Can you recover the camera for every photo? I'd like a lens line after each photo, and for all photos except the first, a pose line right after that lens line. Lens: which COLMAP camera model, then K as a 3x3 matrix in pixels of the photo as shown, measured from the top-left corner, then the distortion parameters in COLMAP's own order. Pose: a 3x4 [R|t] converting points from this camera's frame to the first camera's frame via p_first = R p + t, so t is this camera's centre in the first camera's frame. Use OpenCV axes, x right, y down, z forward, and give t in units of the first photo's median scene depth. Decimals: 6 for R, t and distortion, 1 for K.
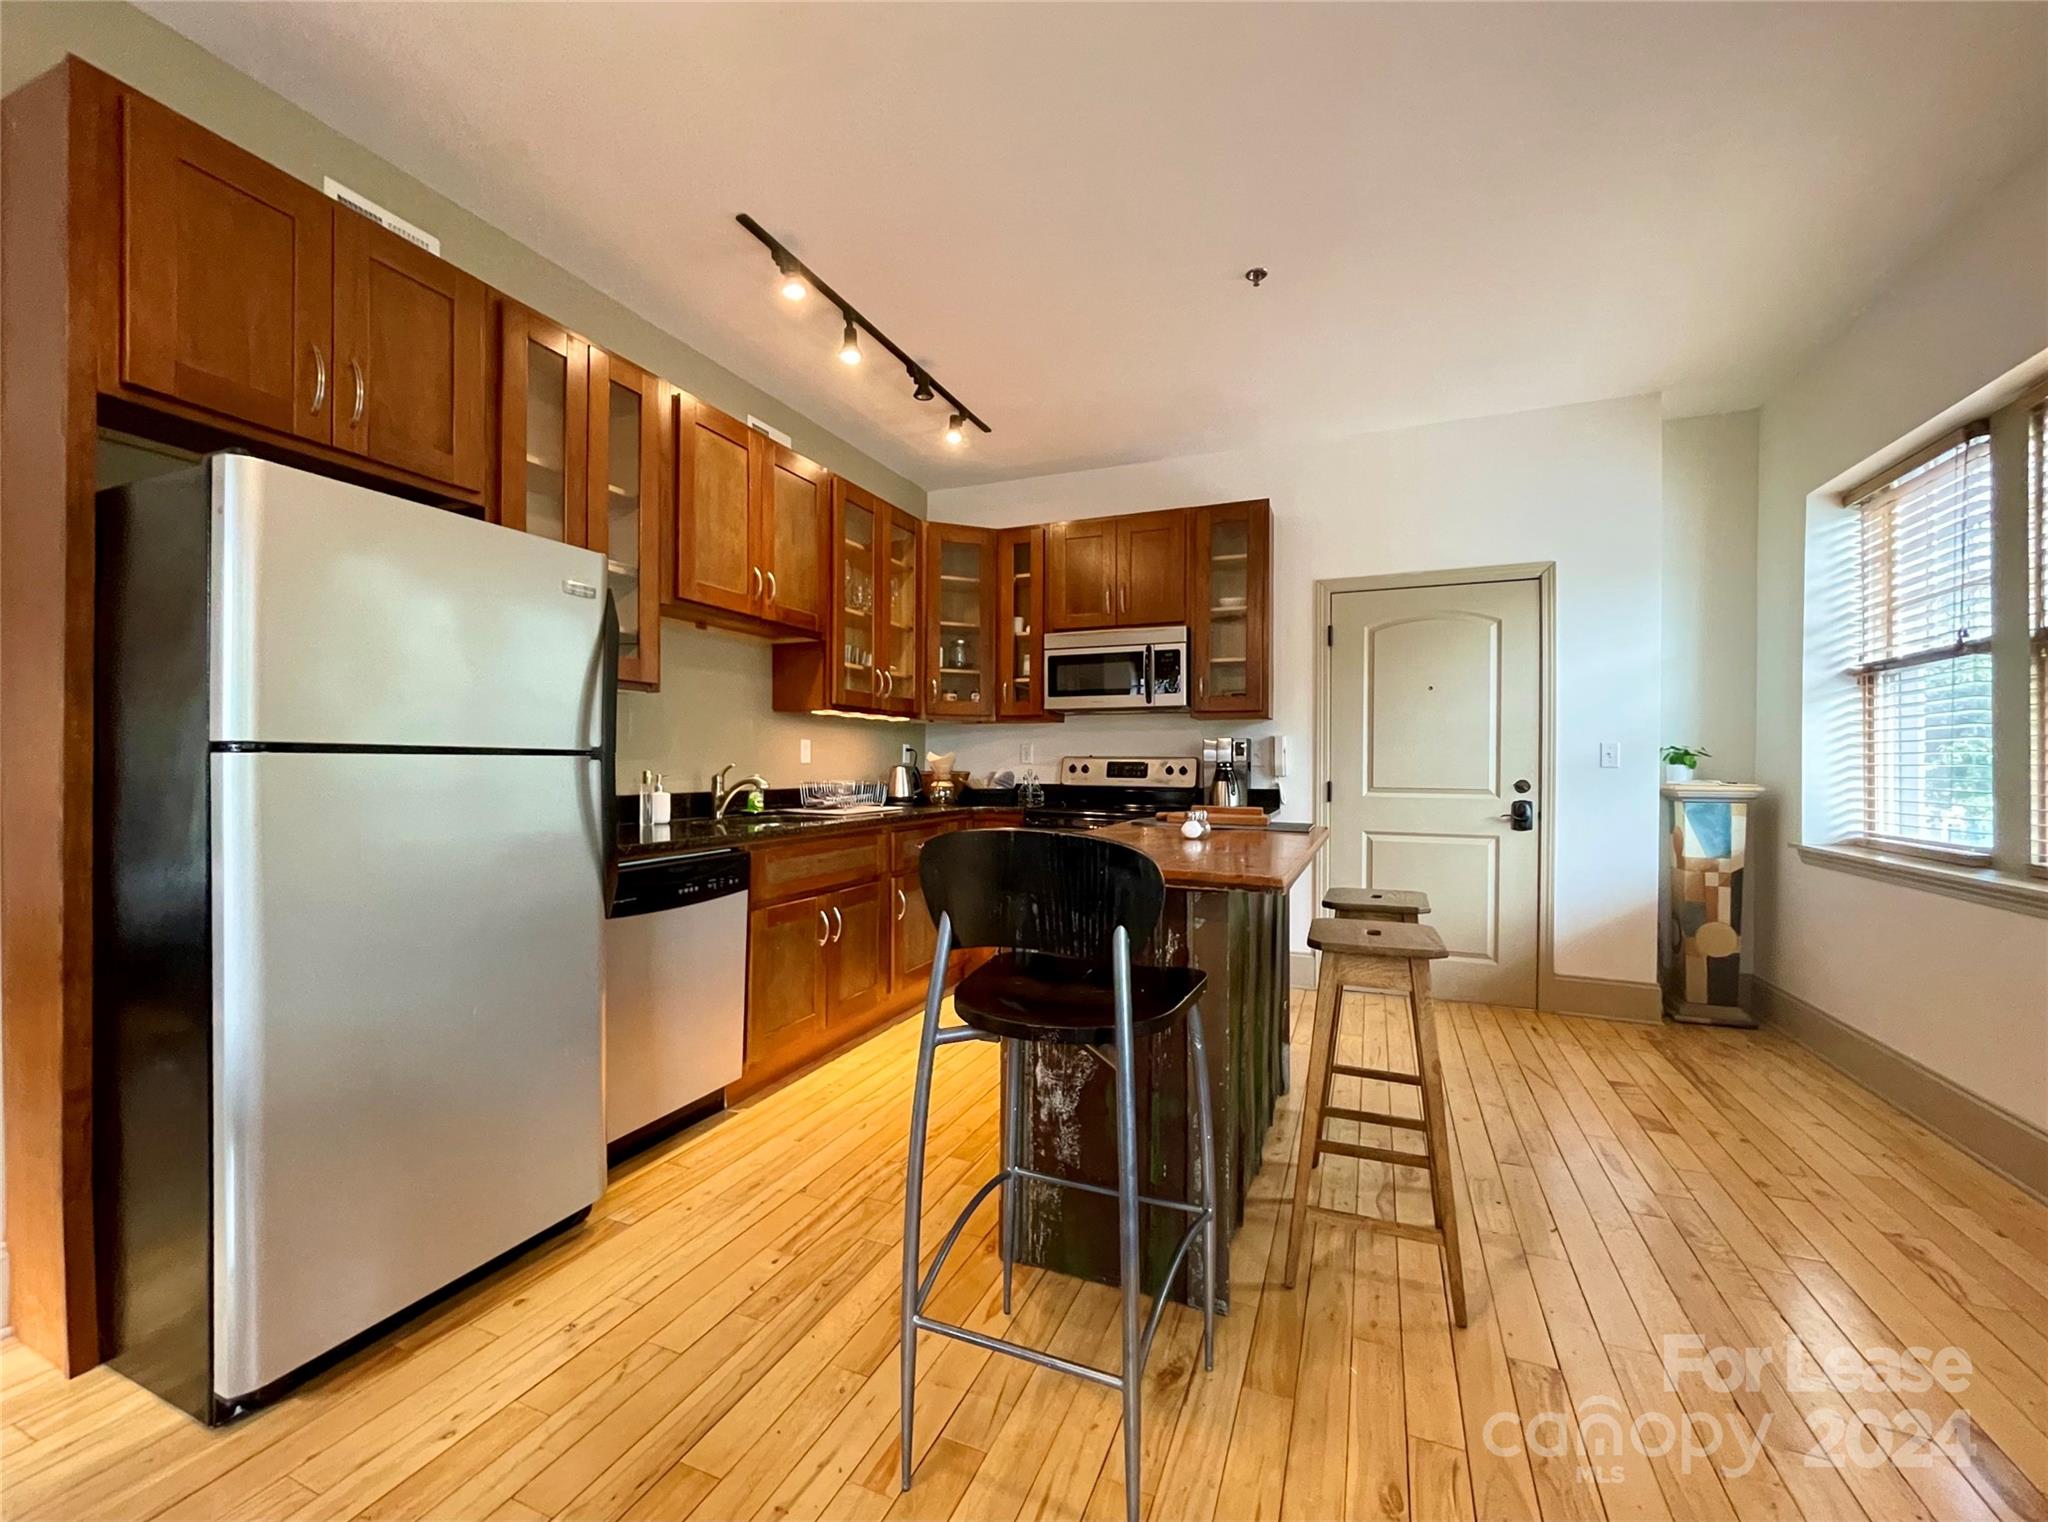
lens RADIAL K [[840.6, 0, 1009.7], [0, 840.6, 762.5], [0, 0, 1]] dist [-0.000626, 0.000176]
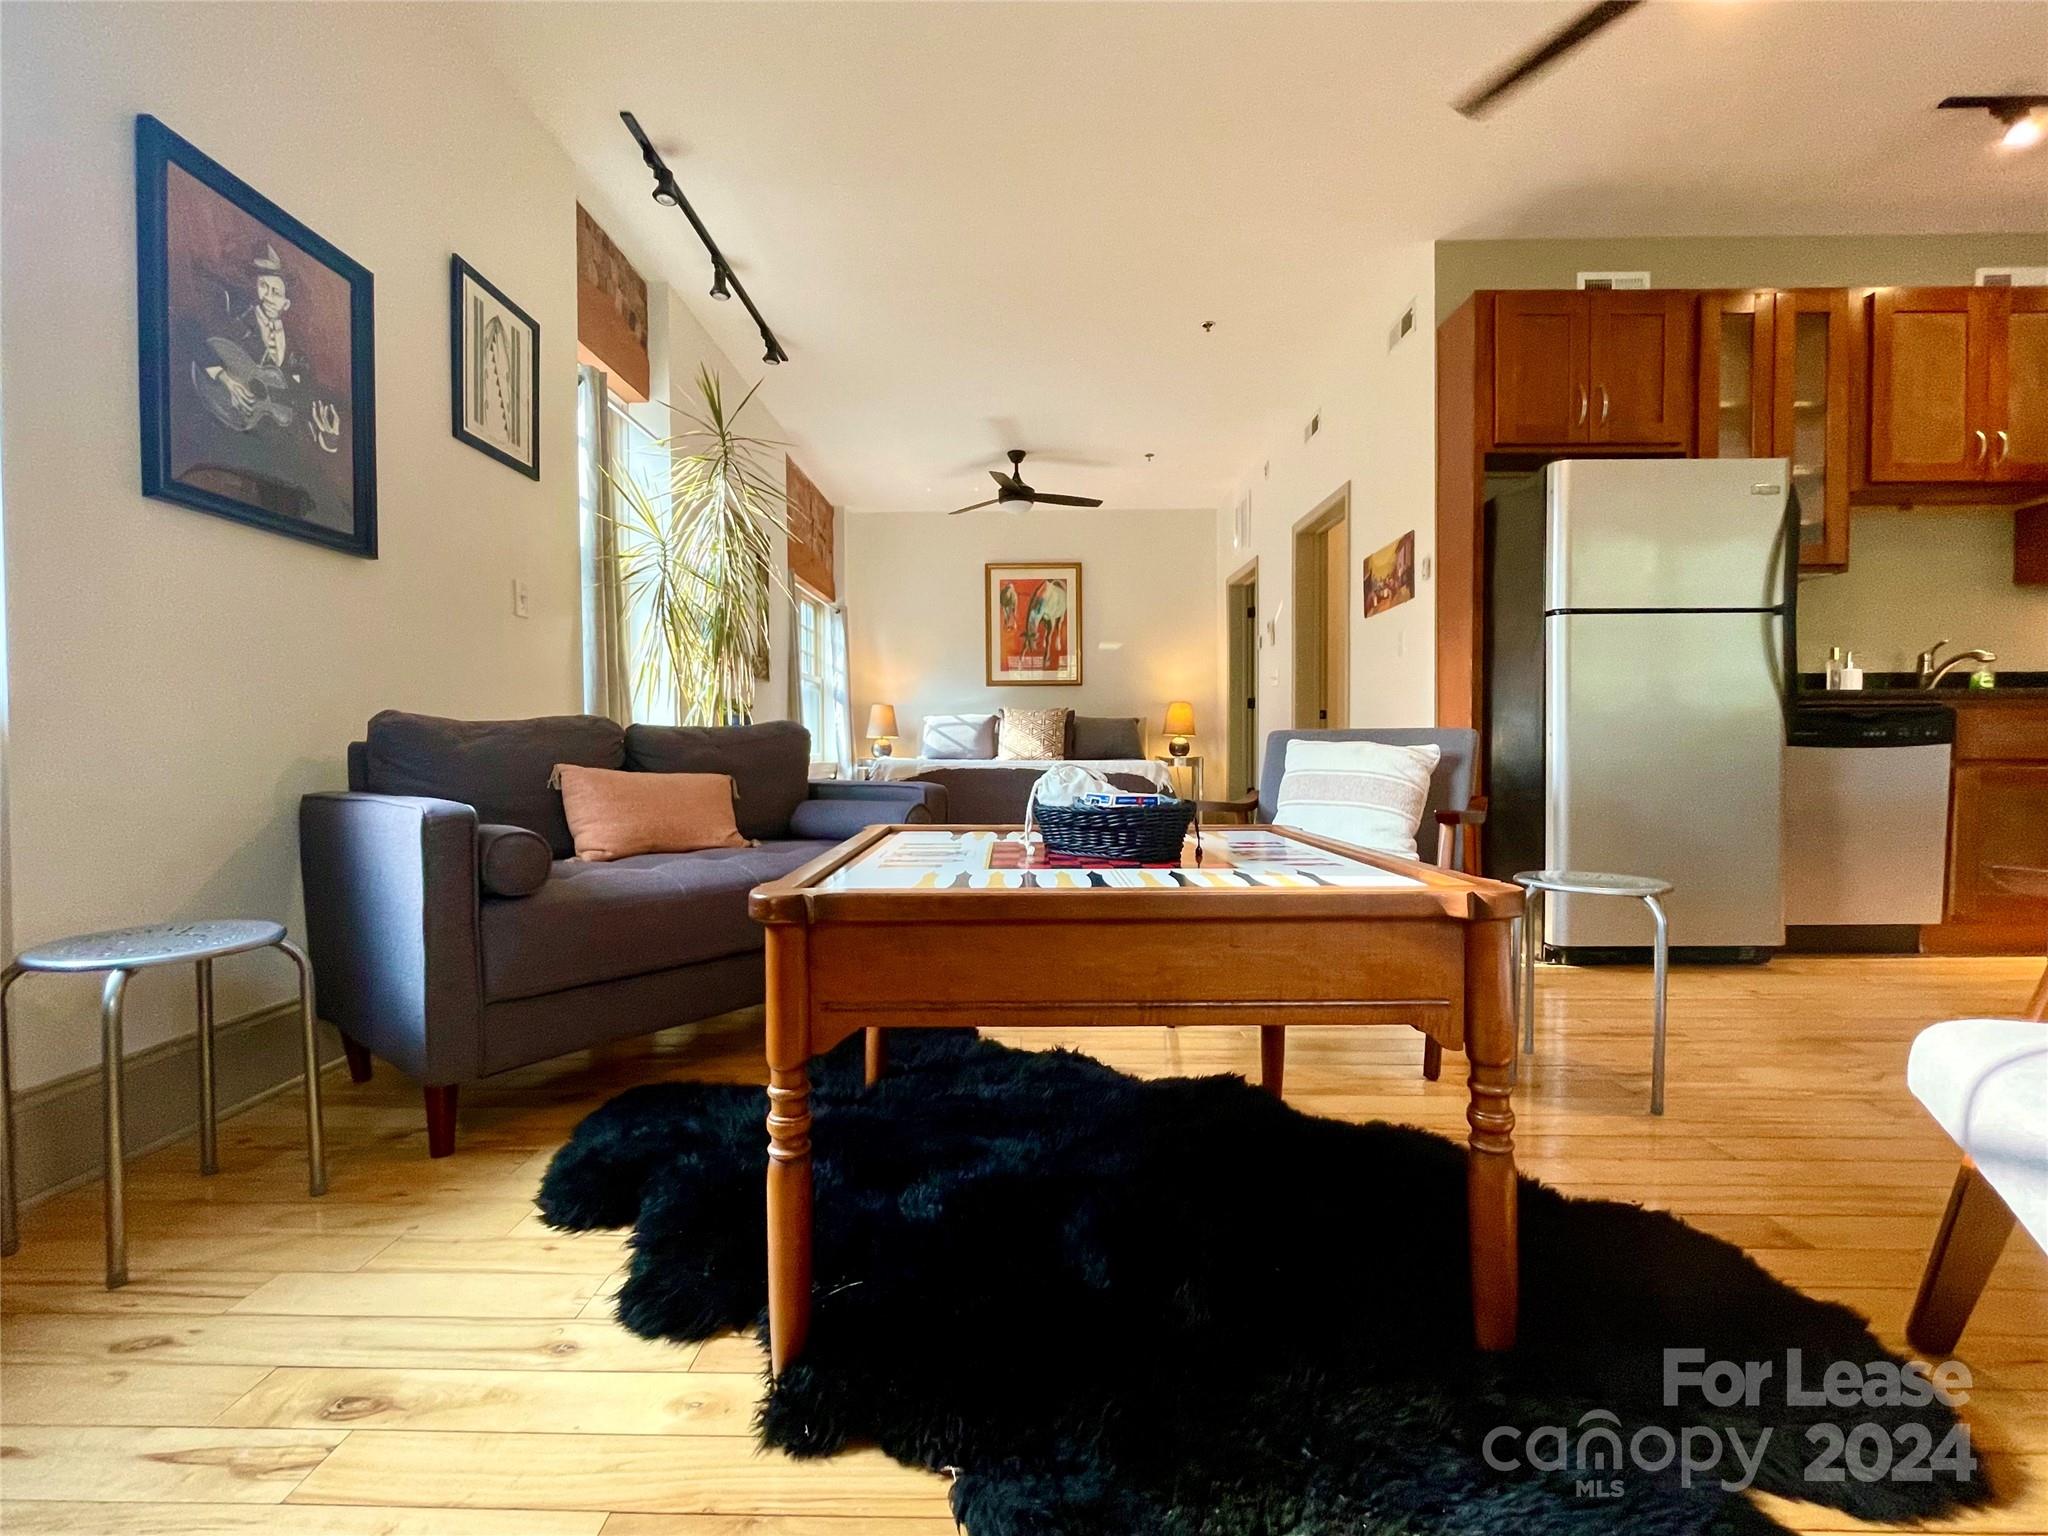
lens RADIAL K [[869.7, 0, 1024.0], [0, 869.7, 768.0], [0, 0, 1]] dist [-0.000811, -0.000114]
pose [[0.384009, 0.013107, -0.923236, 0.195406], [0.007446, 0.999823, 0.017291, 0.125251], [0.923299, -0.013514, 0.383843, -0.384943]]
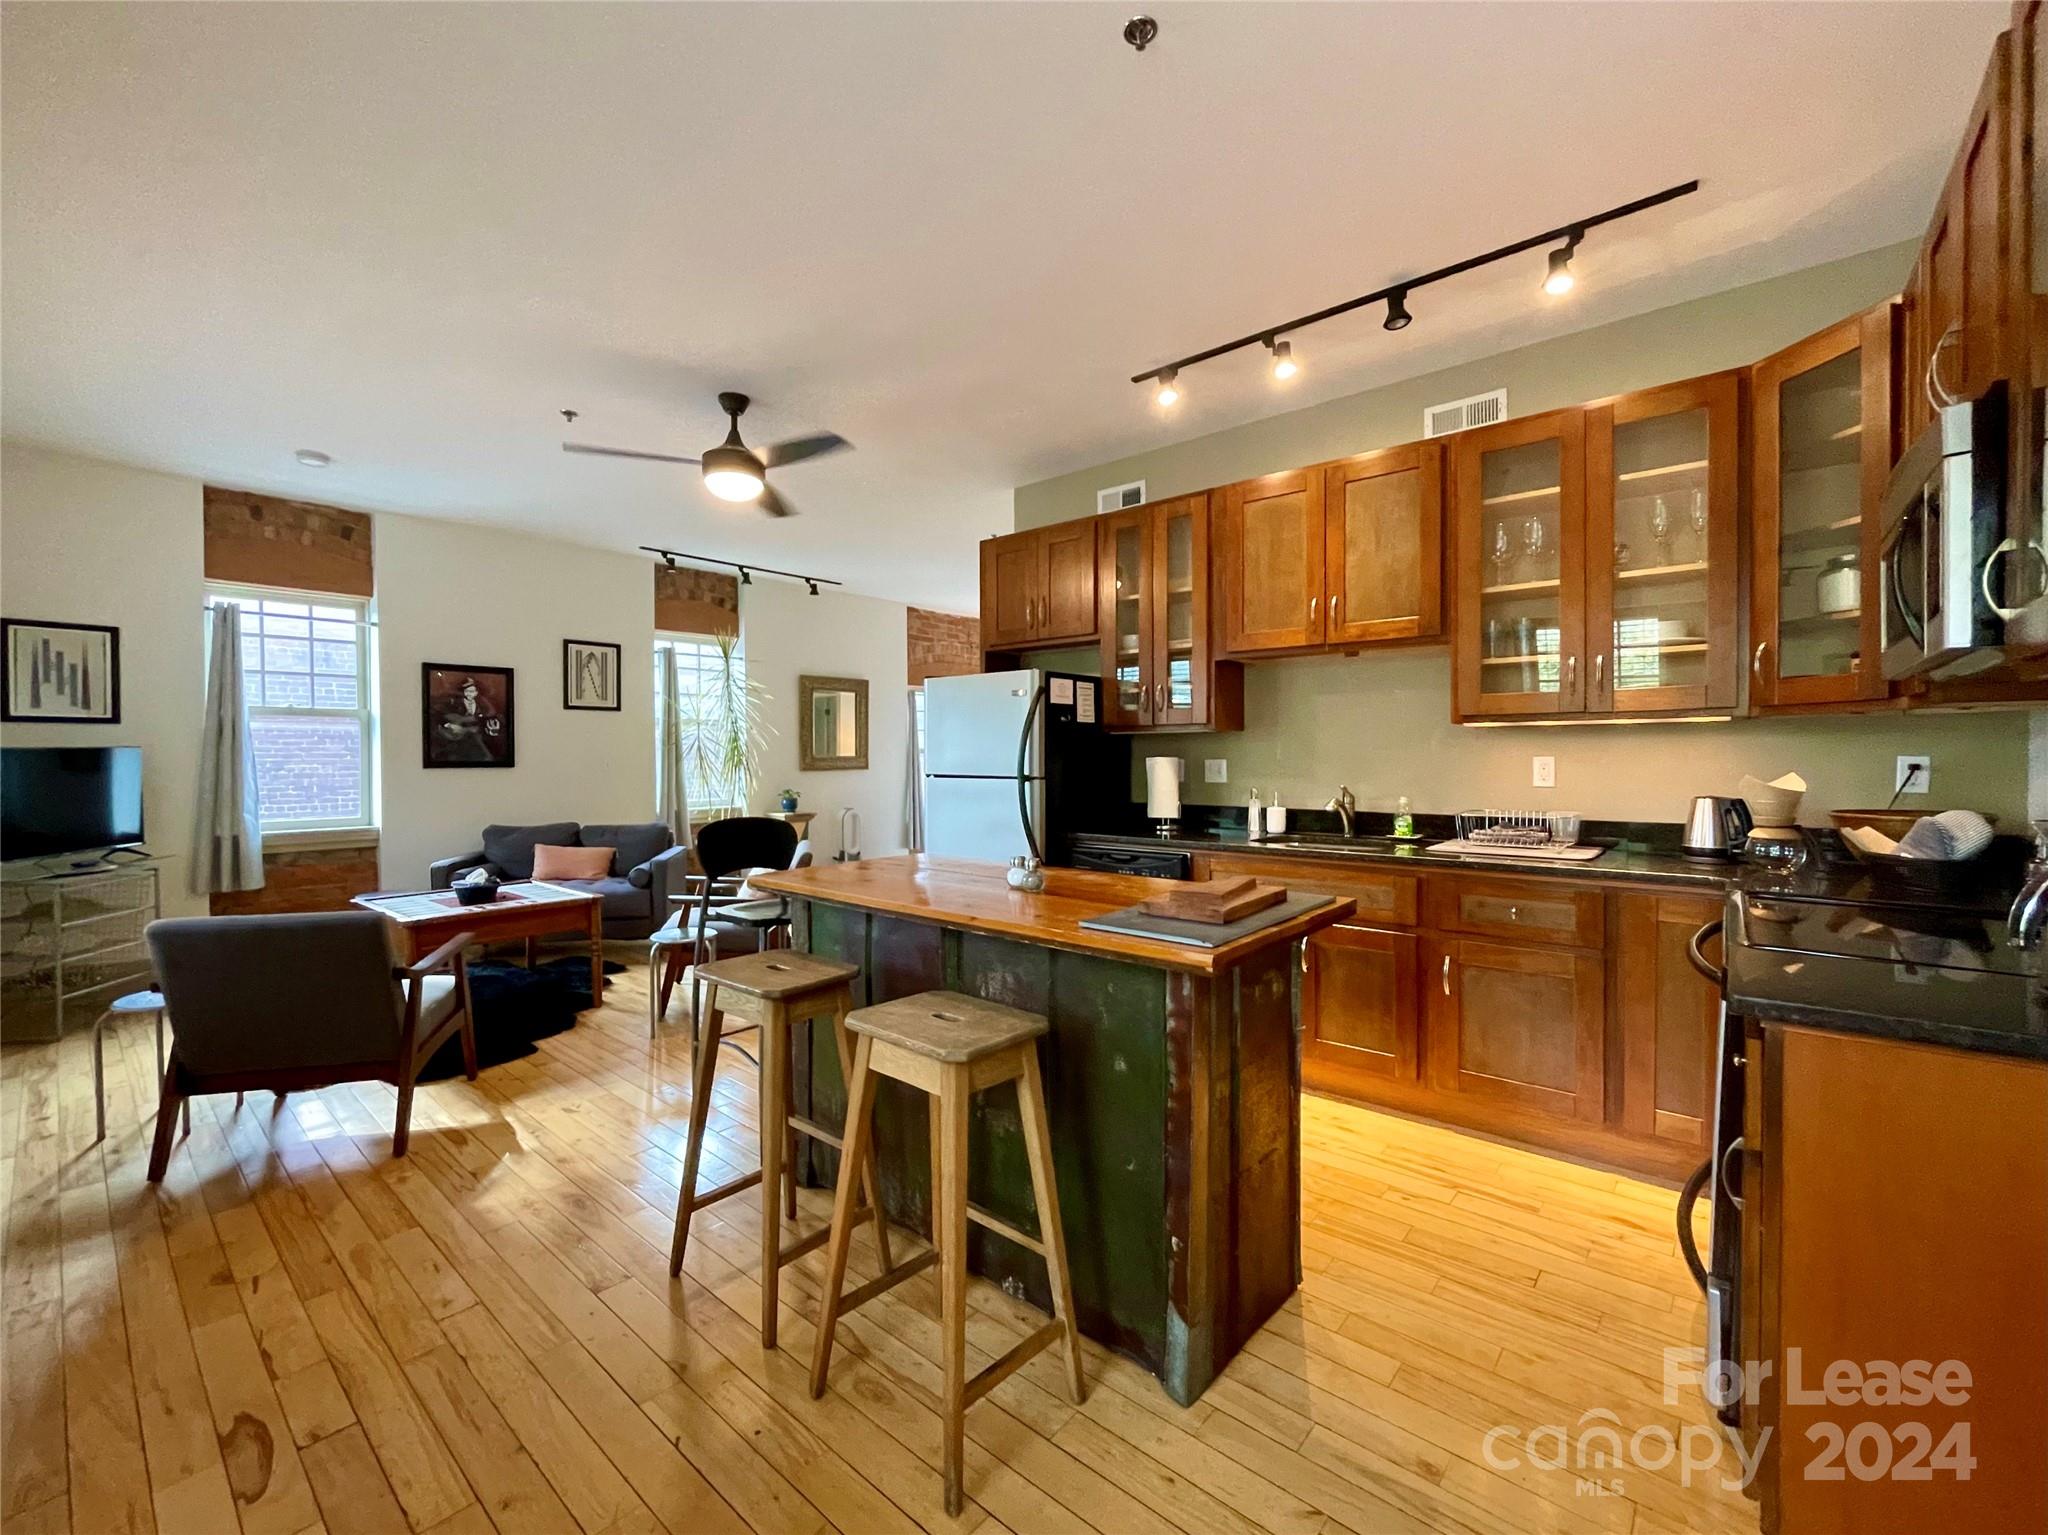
lens RADIAL K [[869.7, 0, 1024.0], [0, 869.7, 767.5], [0, 0, 1]] dist [-0.000811, -0.000114]
pose [[-0.287277, 0.006454, -0.957826, 0.839354], [0.000977, 0.999979, 0.006445, -0.027978], [0.957847, 0.000915, -0.287277, 0.933071]]
